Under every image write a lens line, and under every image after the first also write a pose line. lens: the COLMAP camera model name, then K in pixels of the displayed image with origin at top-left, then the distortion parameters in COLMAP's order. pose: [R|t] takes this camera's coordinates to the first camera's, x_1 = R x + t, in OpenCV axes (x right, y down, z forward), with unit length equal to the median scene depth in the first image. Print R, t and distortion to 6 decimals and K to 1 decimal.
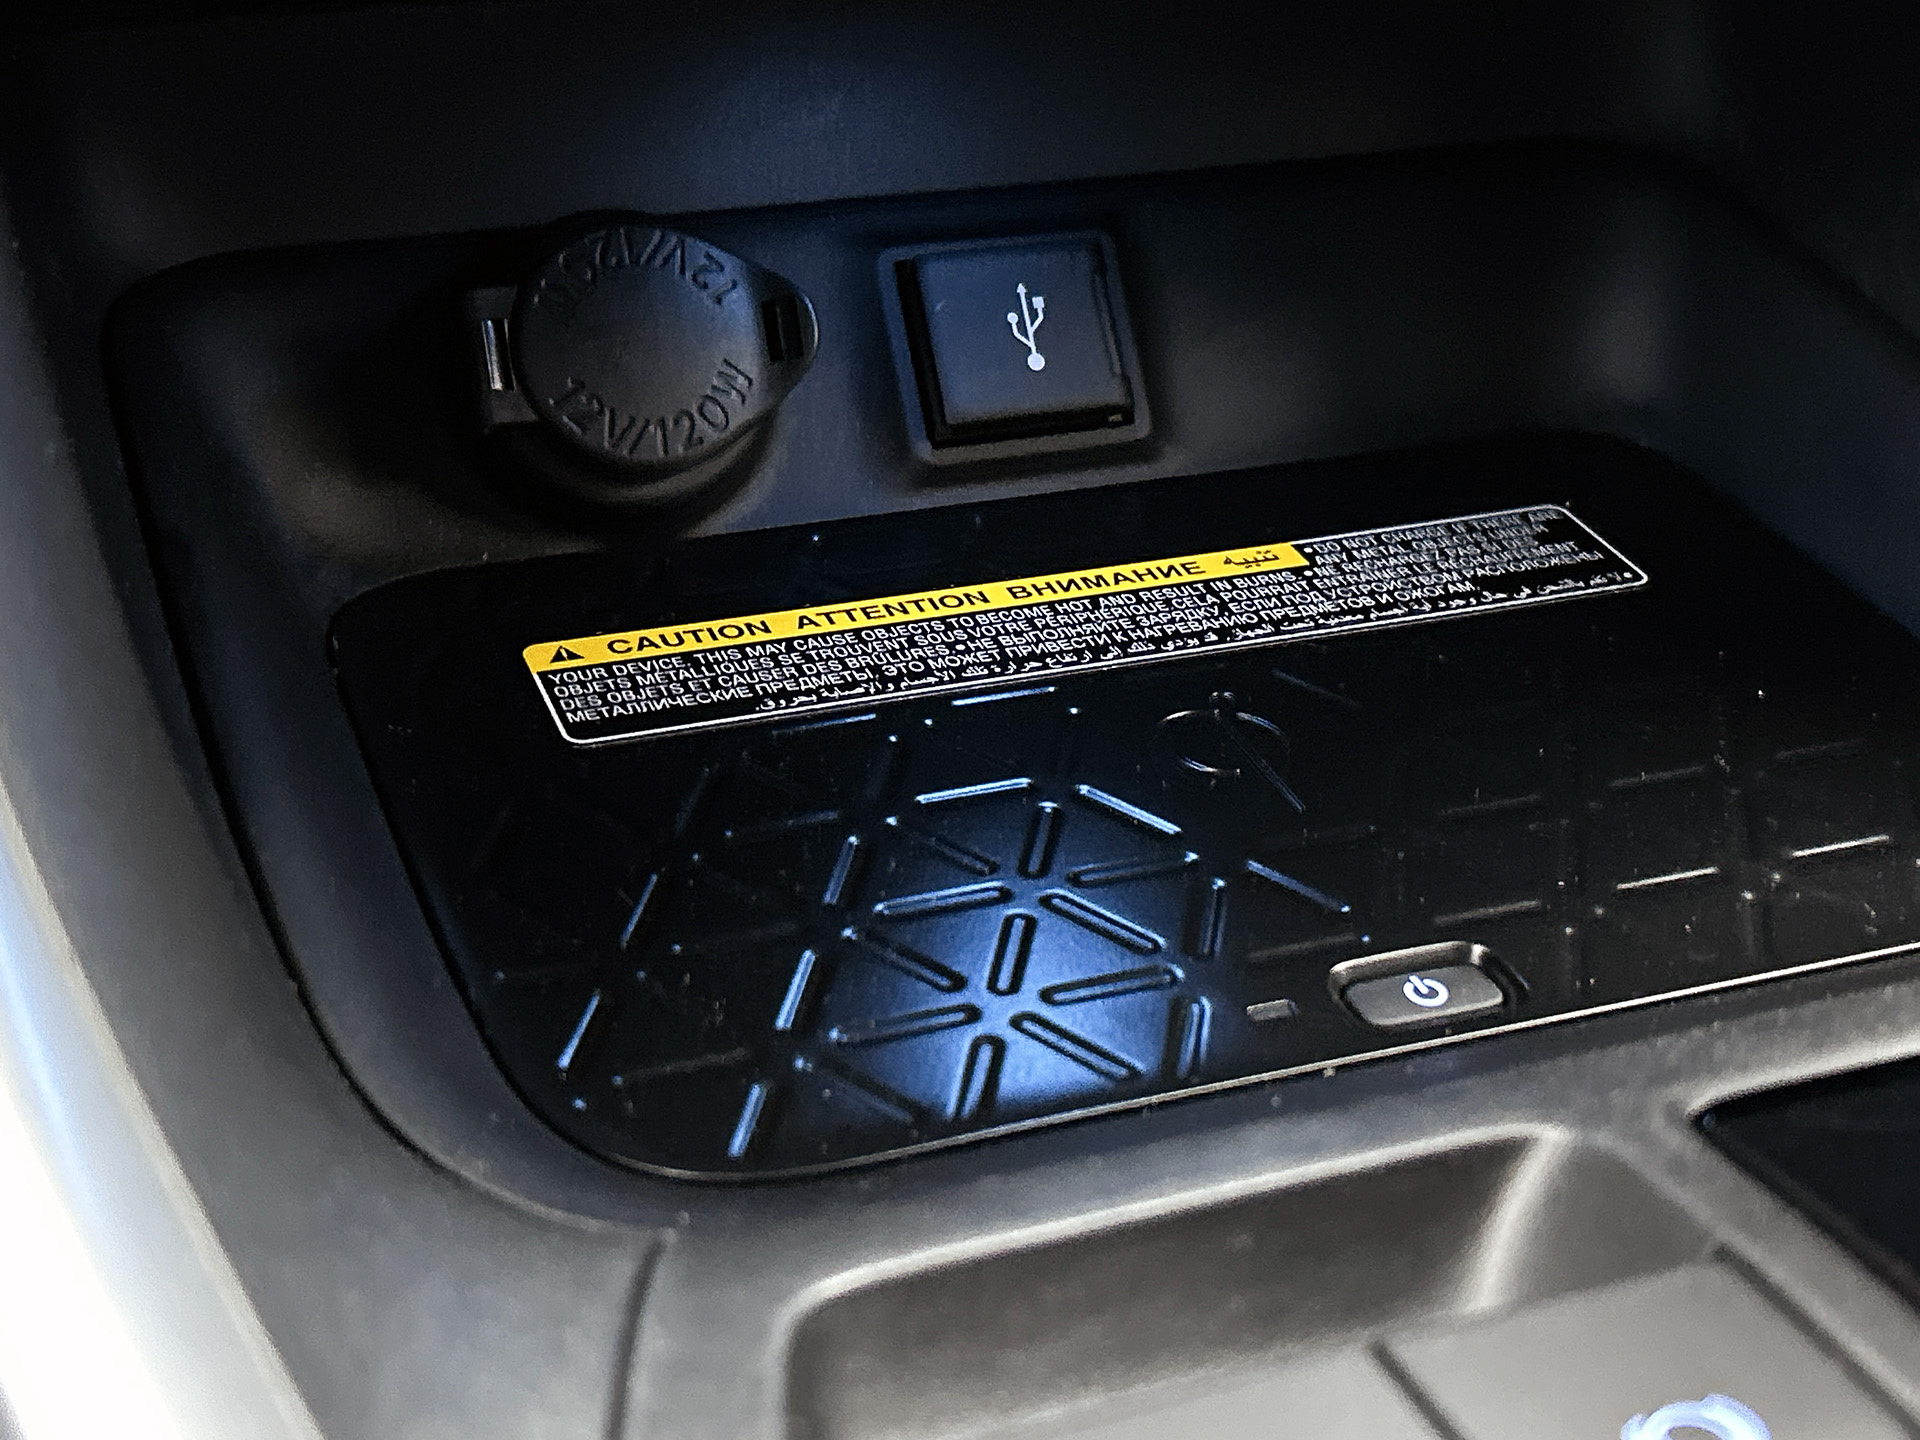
lens RADIAL K [[2883.1, 0, 960.0], [0, 2883.1, 720.0], [0, 0, 1]] dist [0.202652, -0.069506]
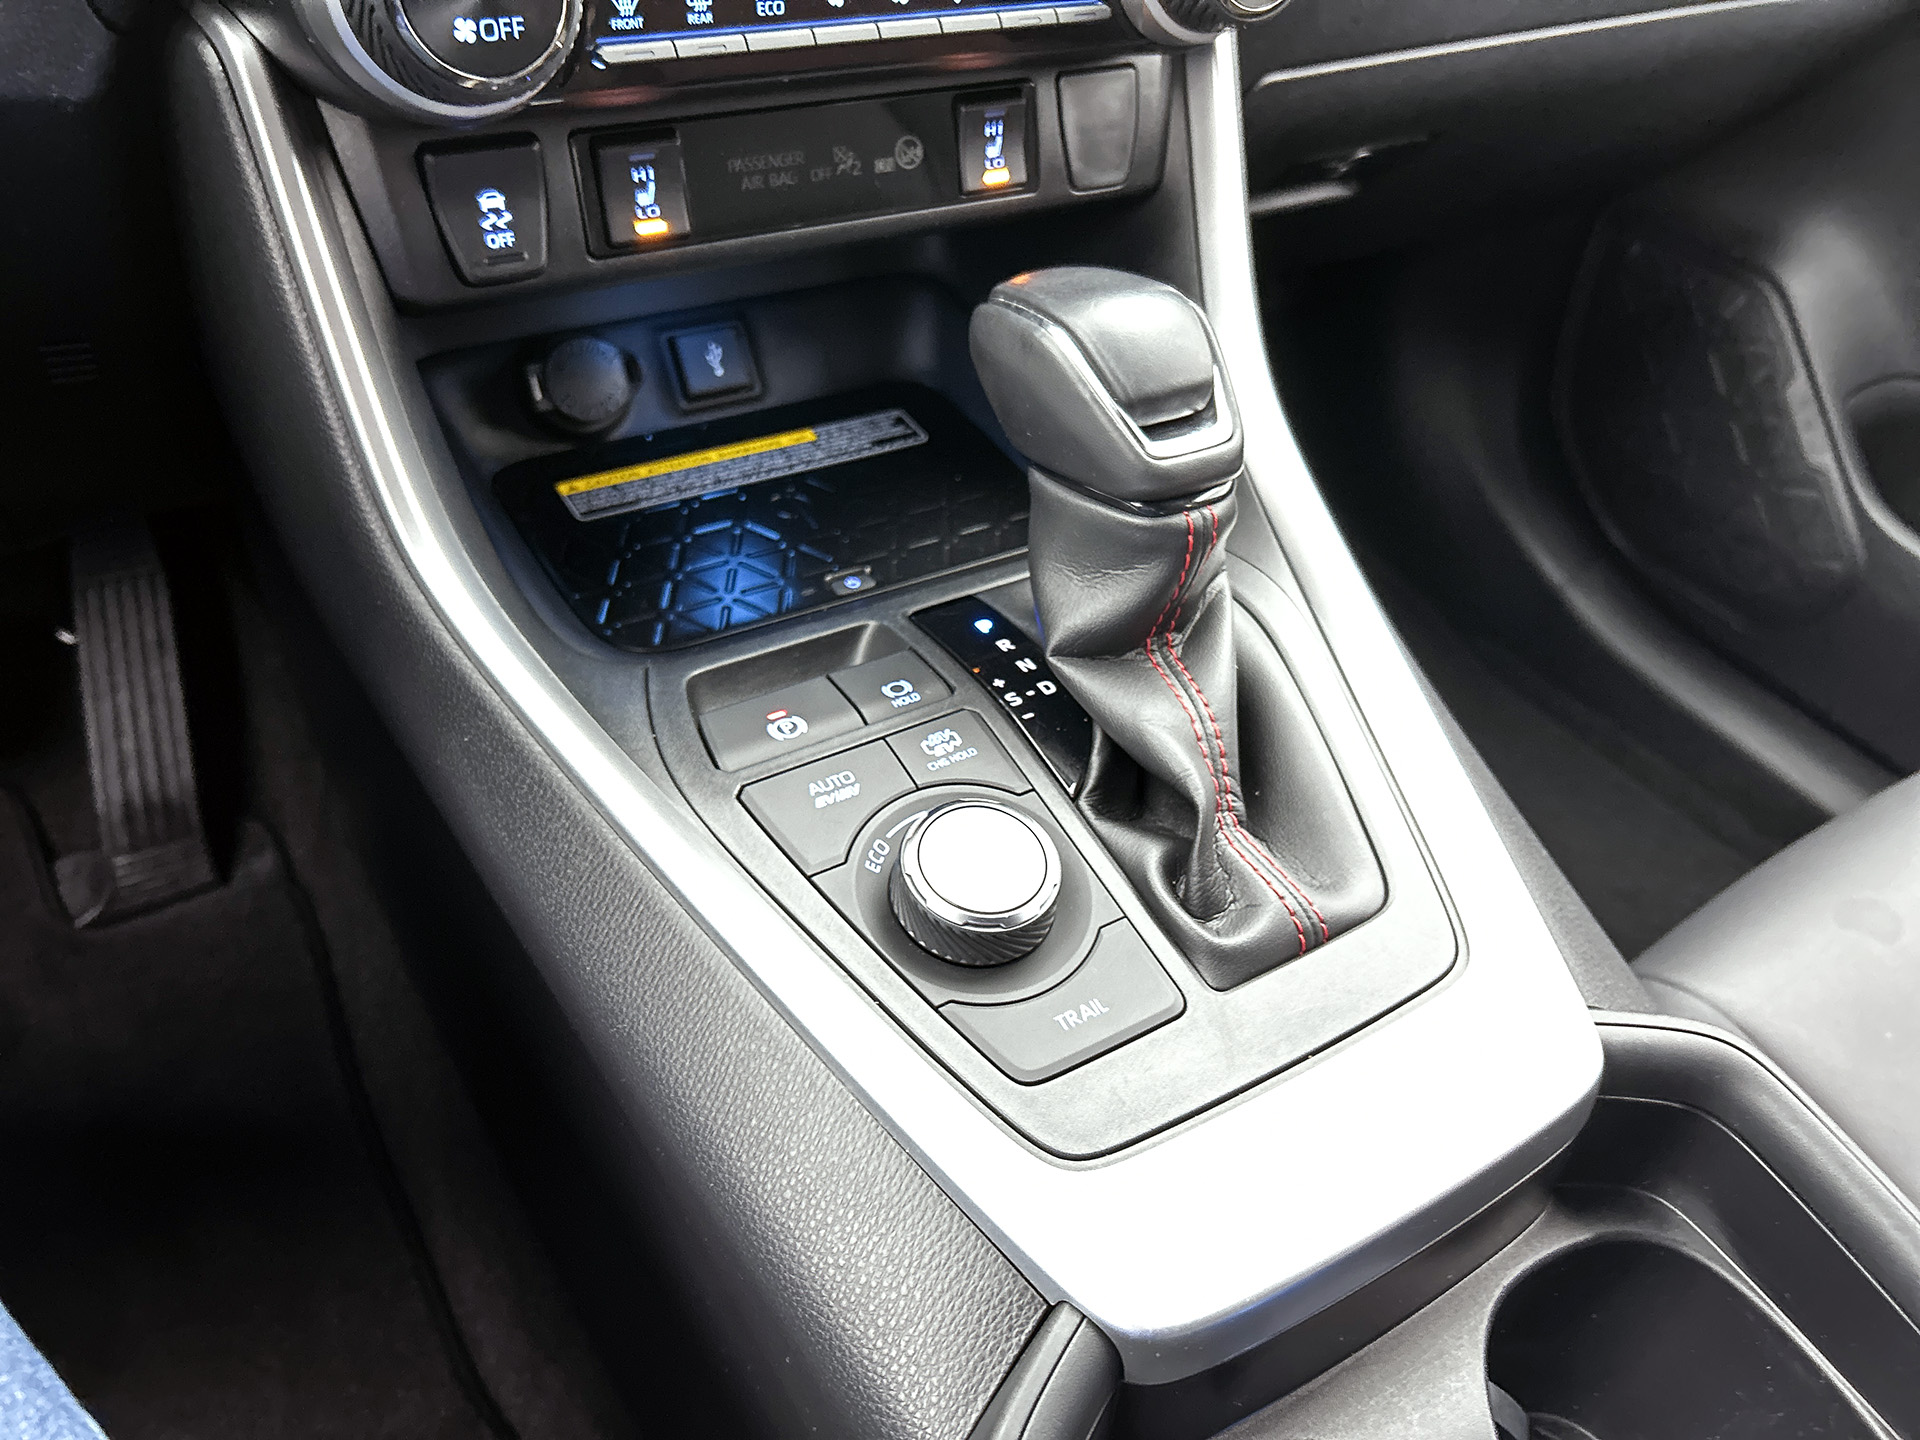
lens RADIAL K [[1483.8, 0, 967.2], [0, 1483.8, 775.3], [0, 0, 1]] dist [-0.001424, 0.004084]
pose [[0.981413, -0.086379, 0.171369, -0.022585], [0.042996, 0.969244, 0.242318, -0.088903], [-0.187030, -0.230445, 0.954942, -0.632695]]
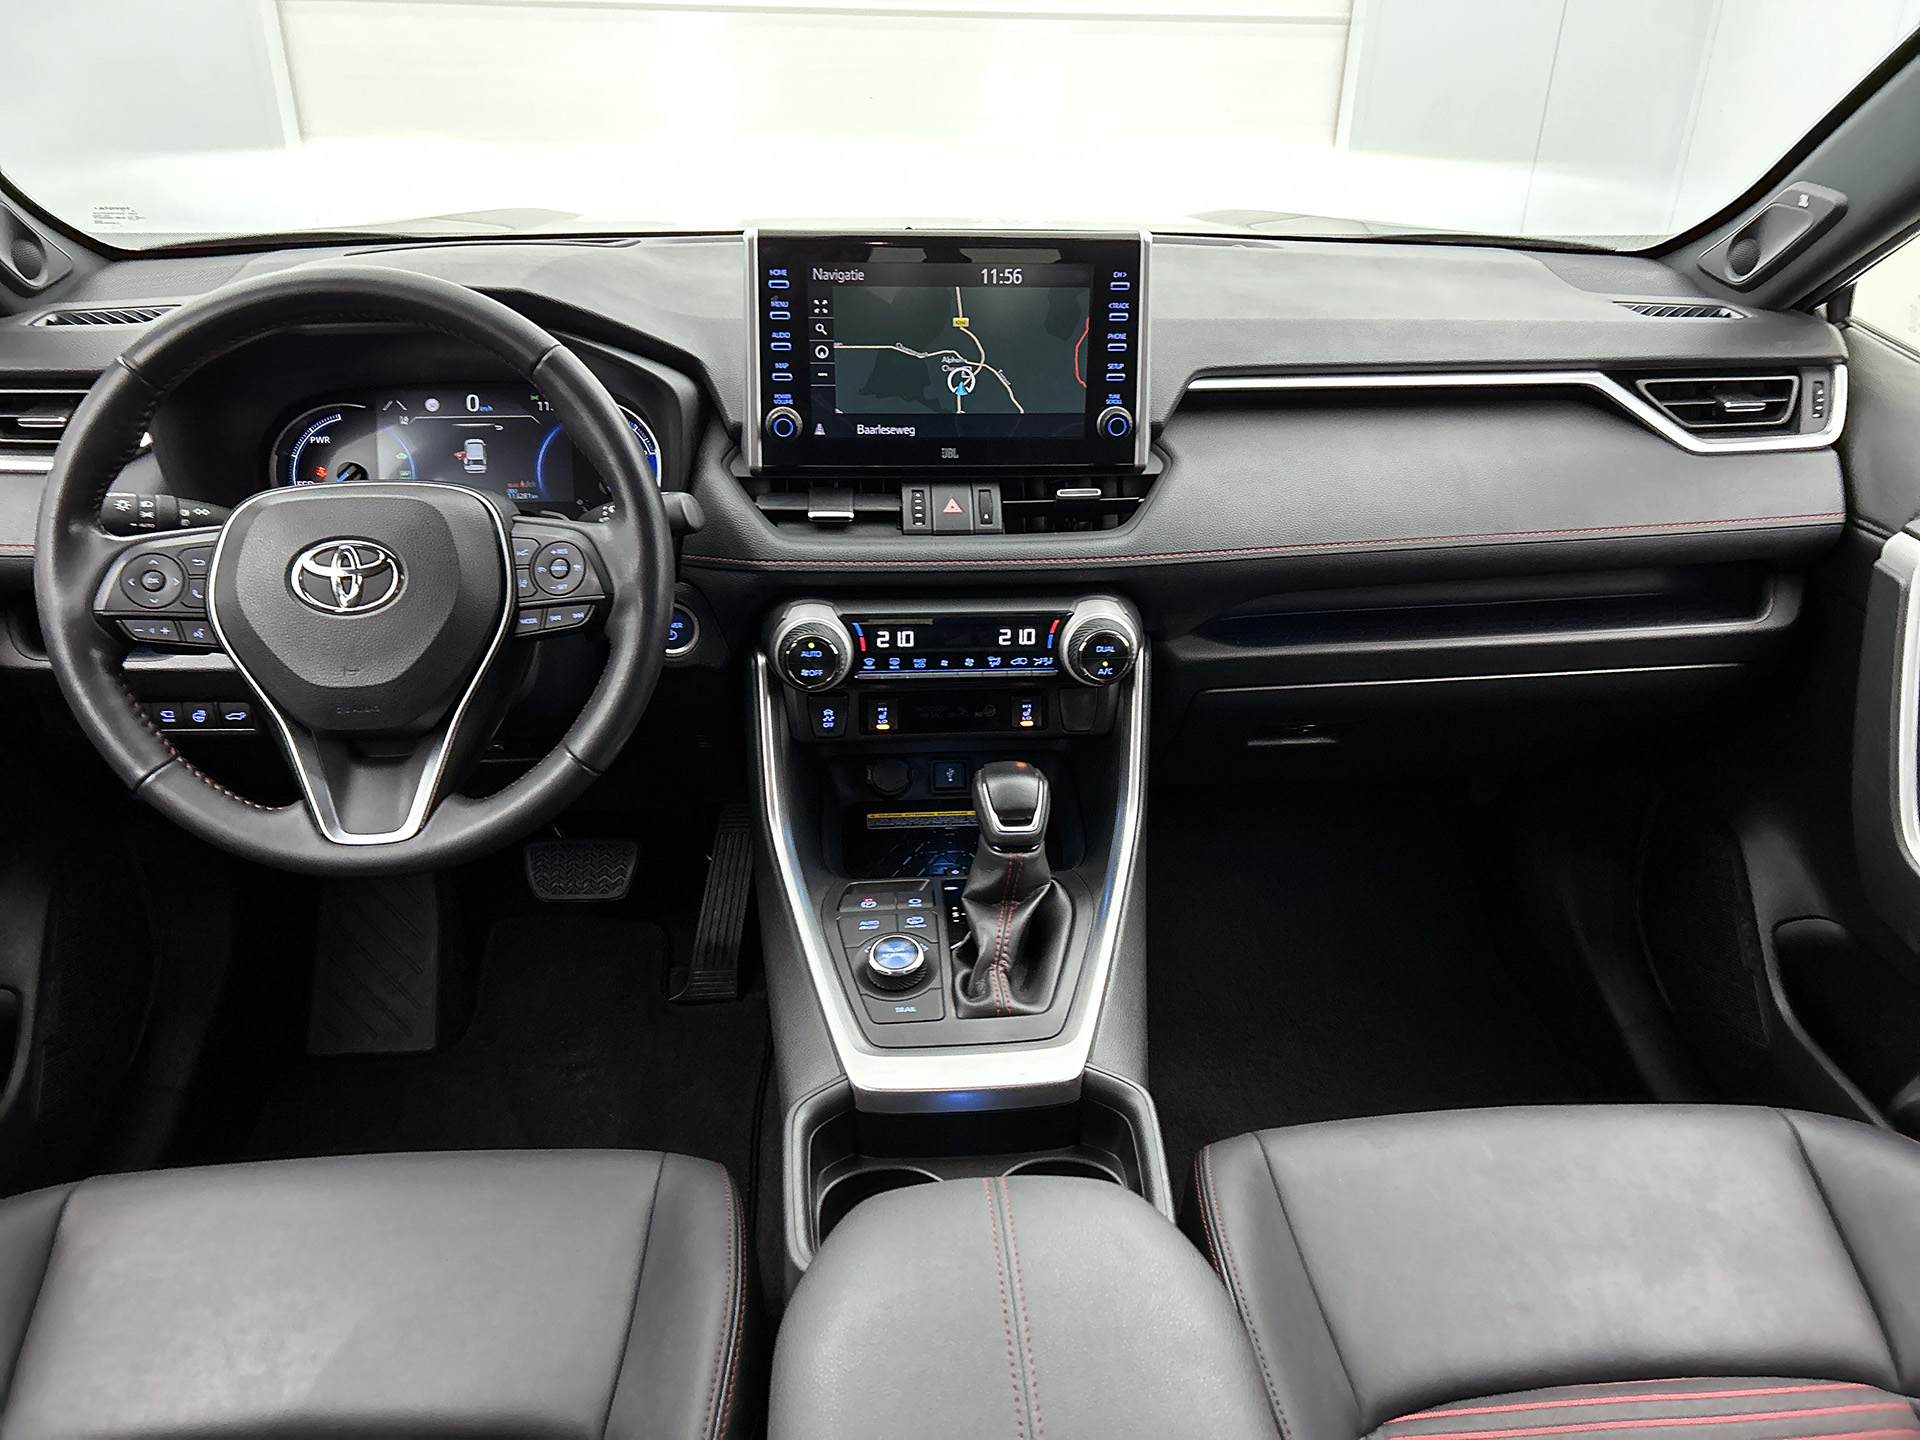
lens RADIAL K [[1450.6, 0, 951.2], [0, 1450.6, 760.0], [0, 0, 1]] dist [0.054488, -0.030176]
pose [[0.956741, 0.112487, -0.268314, 1.009976], [-0.120587, 0.992606, -0.013847, -0.137270], [0.264773, 0.045603, 0.963232, -2.460279]]
